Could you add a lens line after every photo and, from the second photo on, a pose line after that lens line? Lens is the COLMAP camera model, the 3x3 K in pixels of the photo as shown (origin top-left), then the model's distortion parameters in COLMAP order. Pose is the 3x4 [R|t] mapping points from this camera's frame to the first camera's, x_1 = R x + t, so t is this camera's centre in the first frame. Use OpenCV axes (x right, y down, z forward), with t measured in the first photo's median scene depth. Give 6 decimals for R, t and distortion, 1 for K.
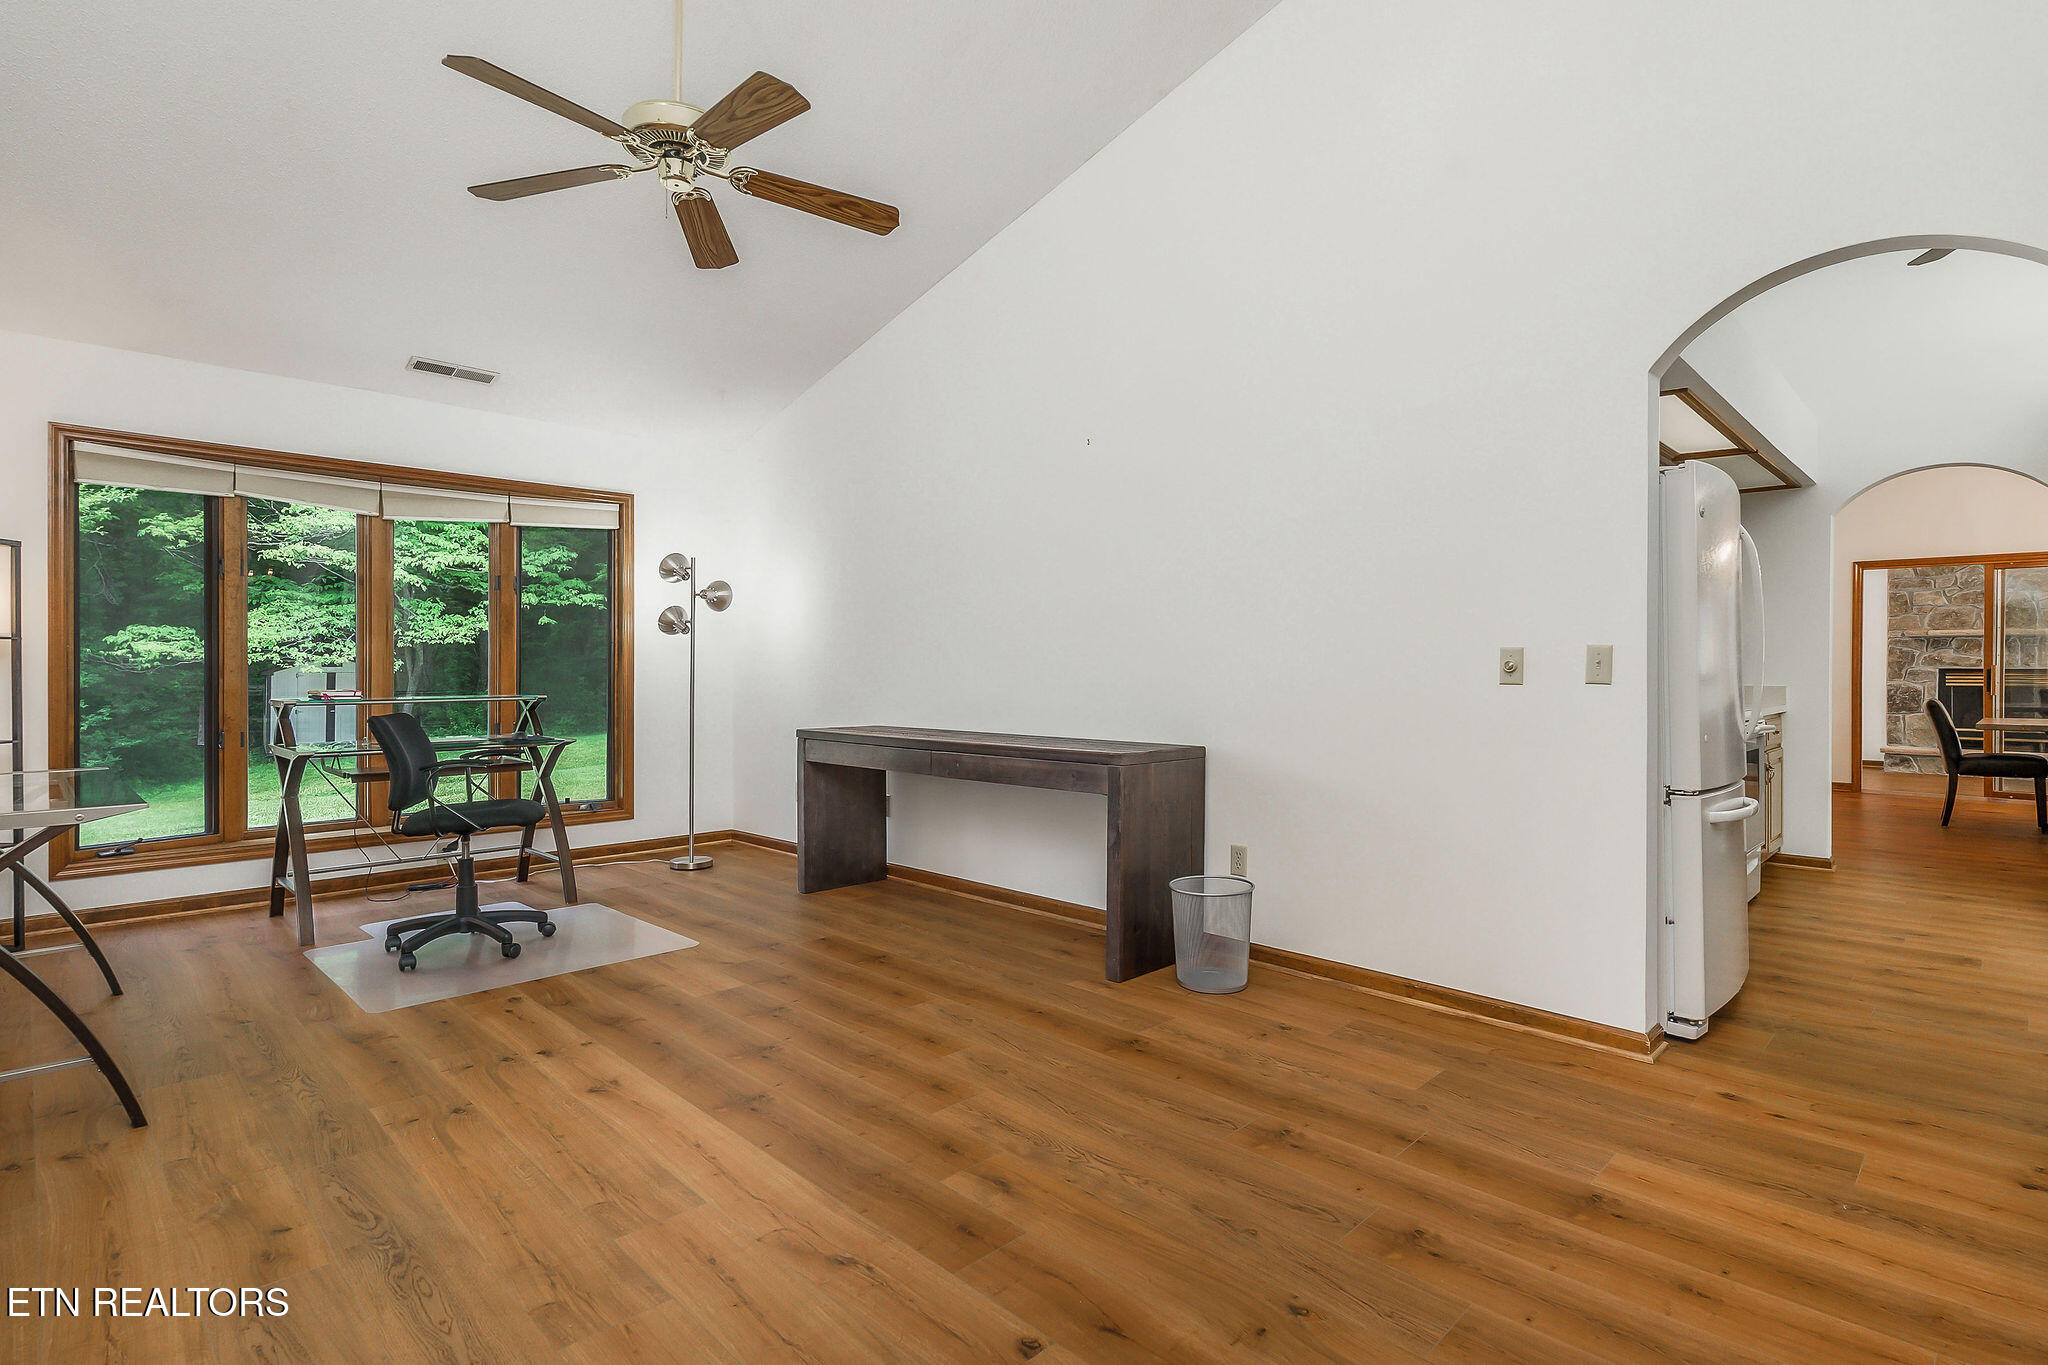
lens RADIAL K [[1001.5, 0, 1063.5], [0, 1001.5, 676.1], [0, 0, 1]] dist [-0.001279, -0.000305]
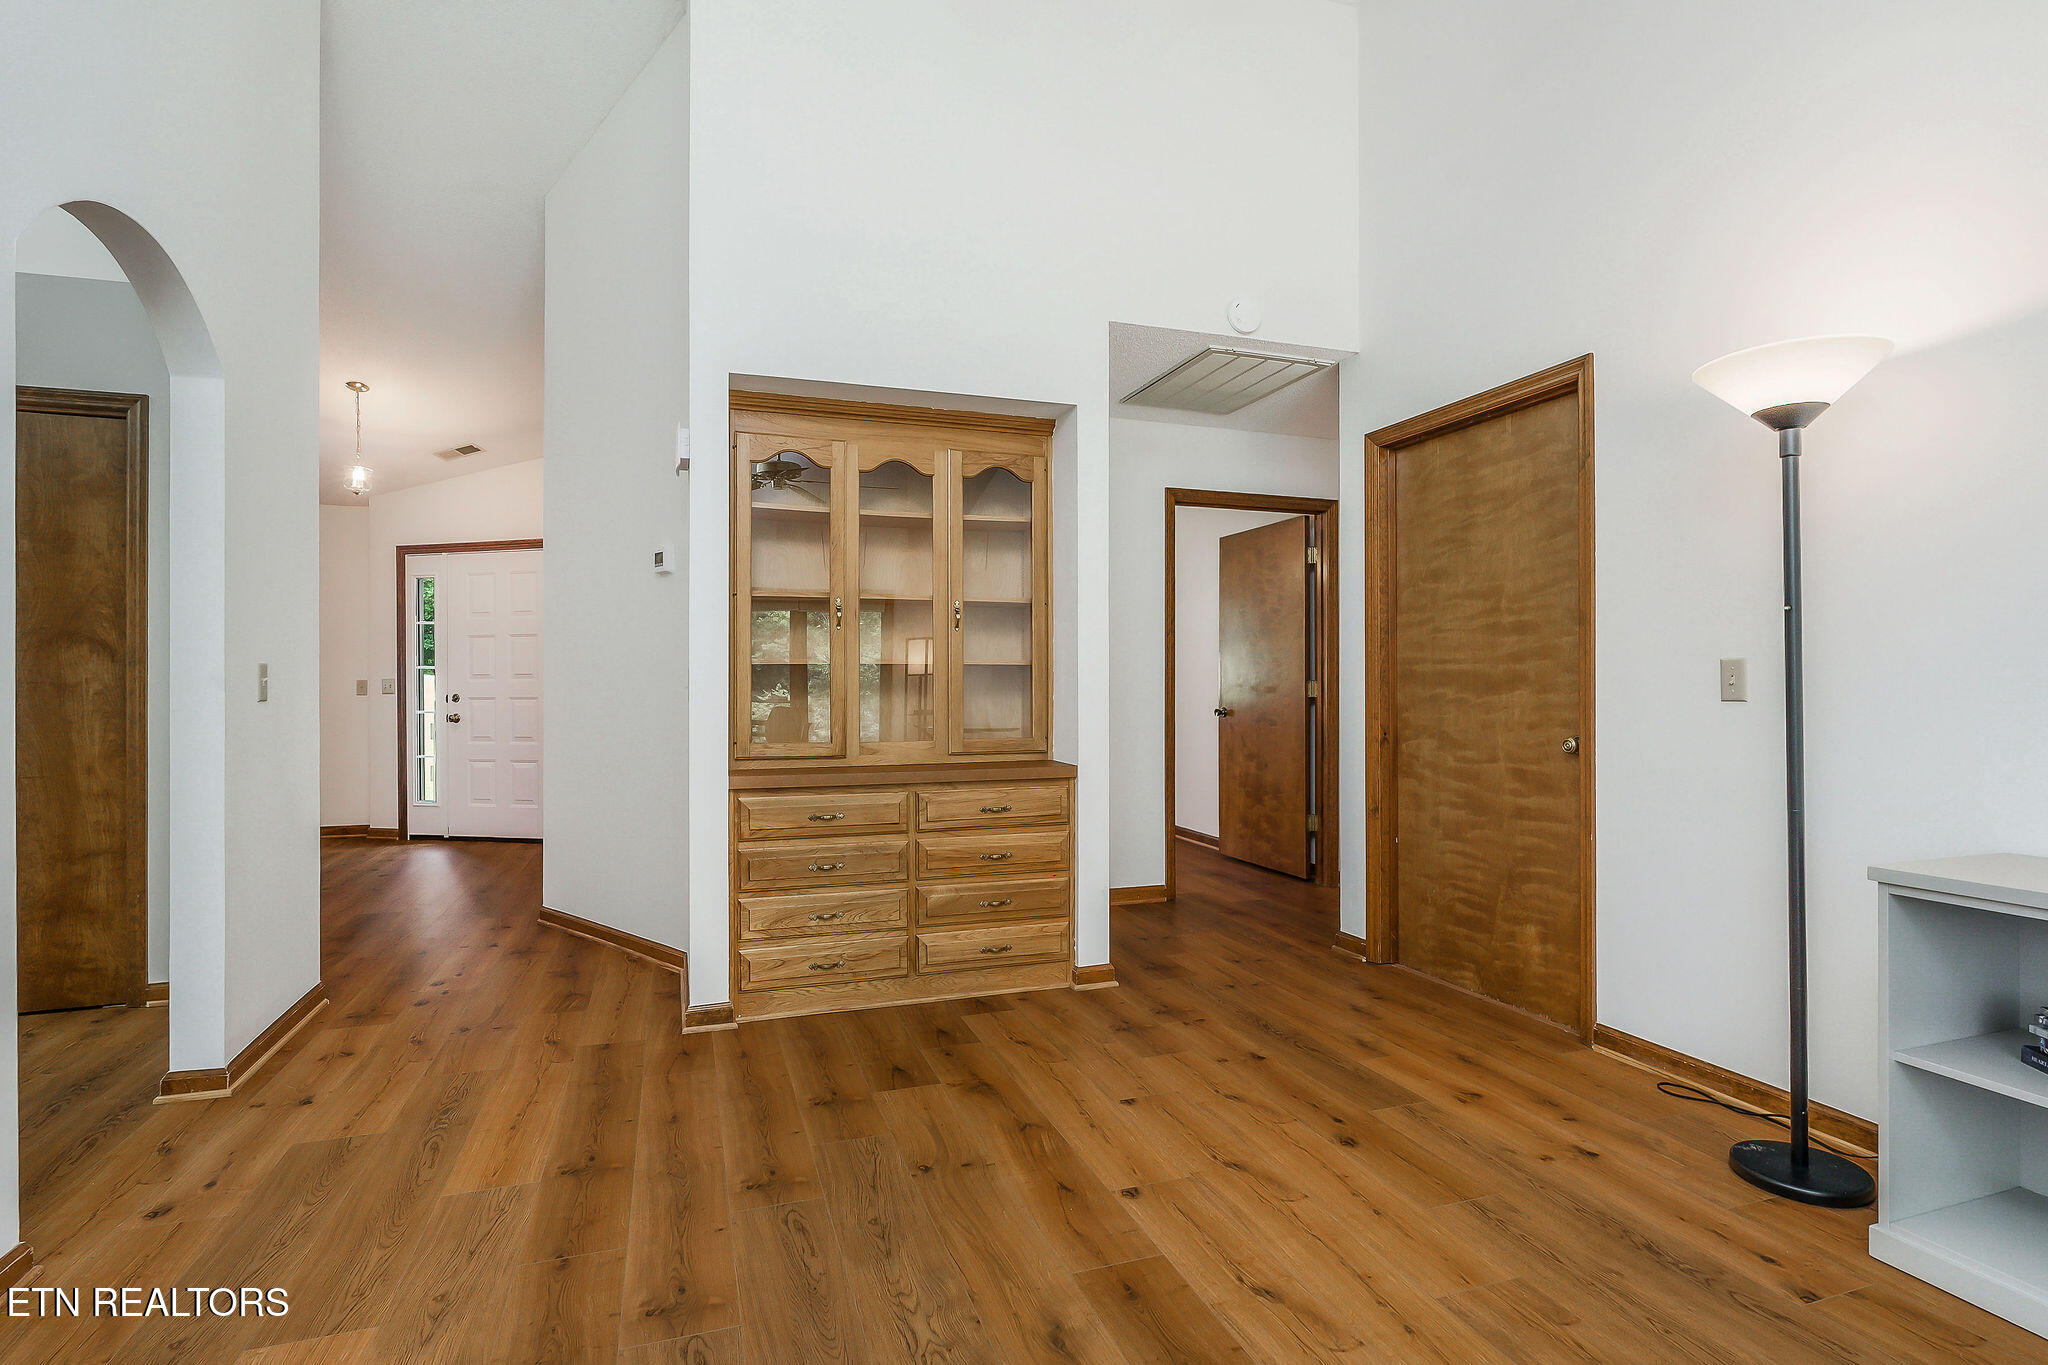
lens RADIAL K [[1001.5, 0, 1024.8], [0, 1001.5, 688.1], [0, 0, 1]] dist [-0.001279, -0.000305]
pose [[-0.882073, -0.001874, 0.471109, -0.211371], [0.000906, 0.999983, 0.005674, -0.003690], [-0.471112, 0.005432, -0.882057, 0.882634]]
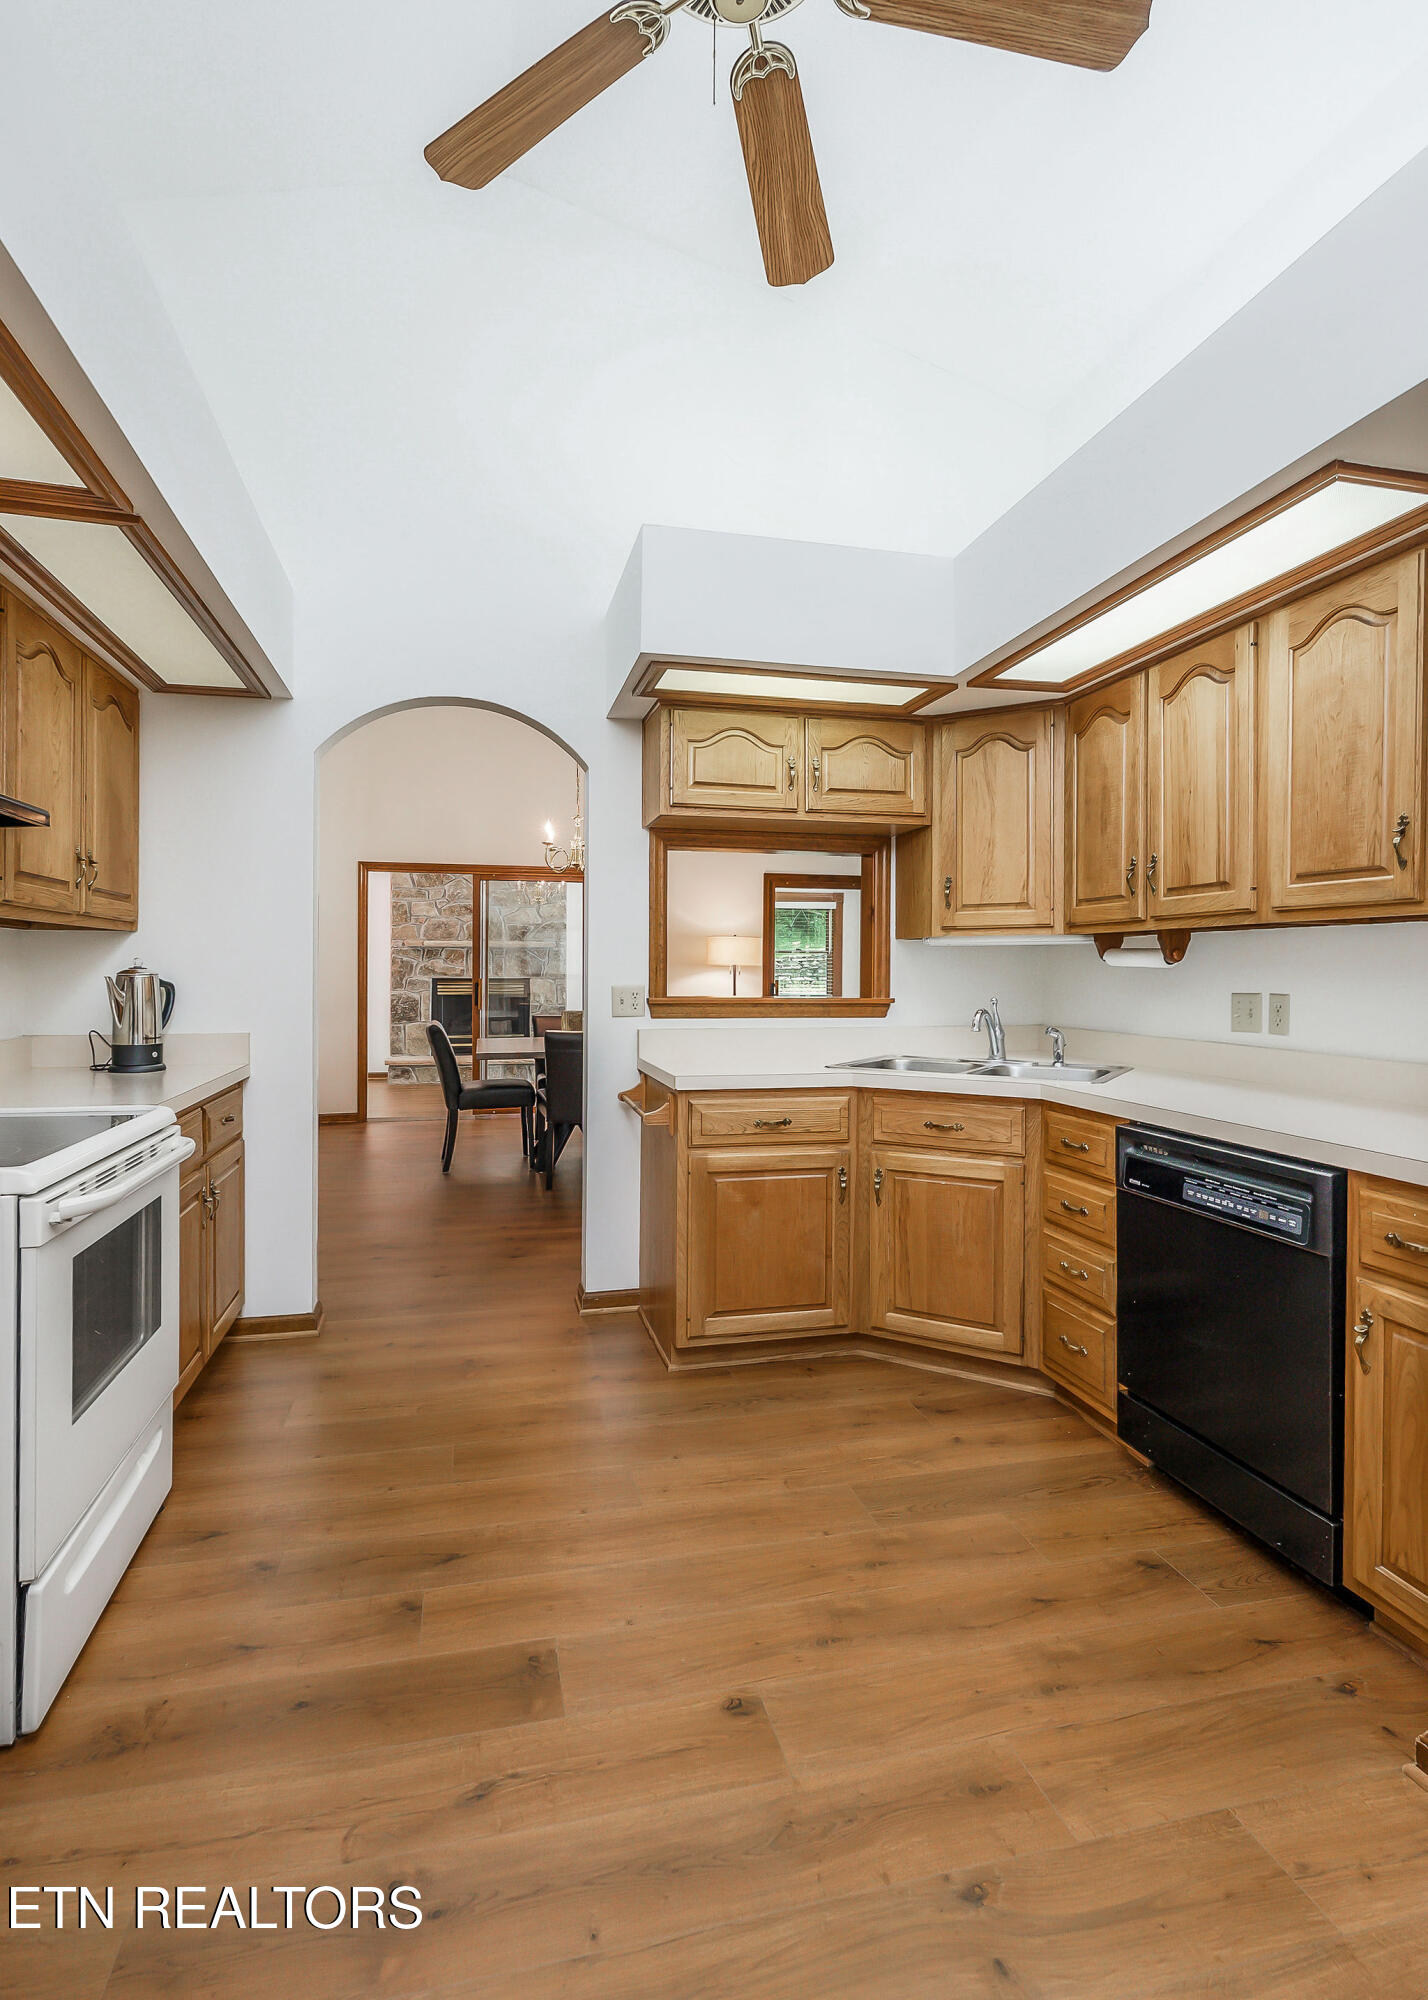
lens RADIAL K [[966.2, 0, 707.5], [0, 966.2, 975.1], [0, 0, 1]] dist [-0.005881, -0.001056]
pose [[0.535569, -0.001983, 0.844489, 0.559919], [0.002304, 0.999997, 0.000887, -0.031854], [-0.844488, 0.001471, 0.535572, 0.679171]]
